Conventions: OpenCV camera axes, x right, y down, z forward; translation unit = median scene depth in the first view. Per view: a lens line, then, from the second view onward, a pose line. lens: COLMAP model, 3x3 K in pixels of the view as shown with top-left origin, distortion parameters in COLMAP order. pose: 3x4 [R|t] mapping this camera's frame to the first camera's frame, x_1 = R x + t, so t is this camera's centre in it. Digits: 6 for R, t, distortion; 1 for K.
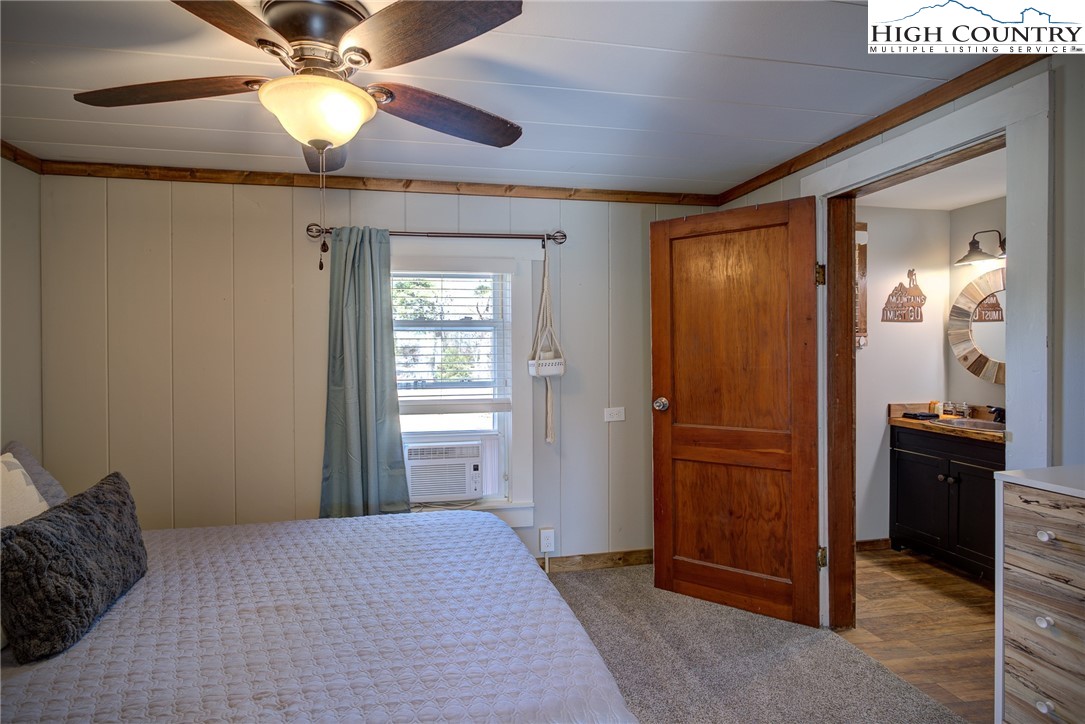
lens RADIAL K [[542.7, 0, 501.1], [0, 542.7, 356.6], [0, 0, 1]] dist [-0.003387, 0.000511]
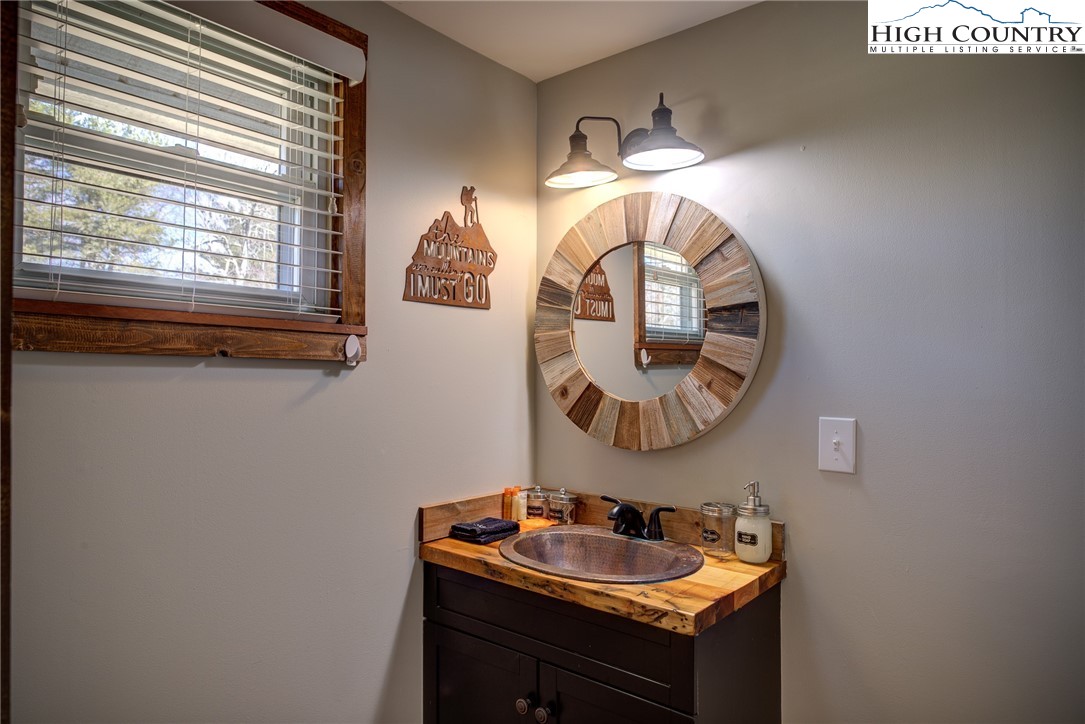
lens RADIAL K [[681.0, 0, 541.4], [0, 681.0, 364.8], [0, 0, 1]] dist [-0.001701, -0.000121]
pose [[0.766336, 0.016351, 0.642232, 0.466280], [0.004637, 0.999509, -0.030981, -0.001999], [-0.642423, 0.026720, 0.765884, 0.563409]]
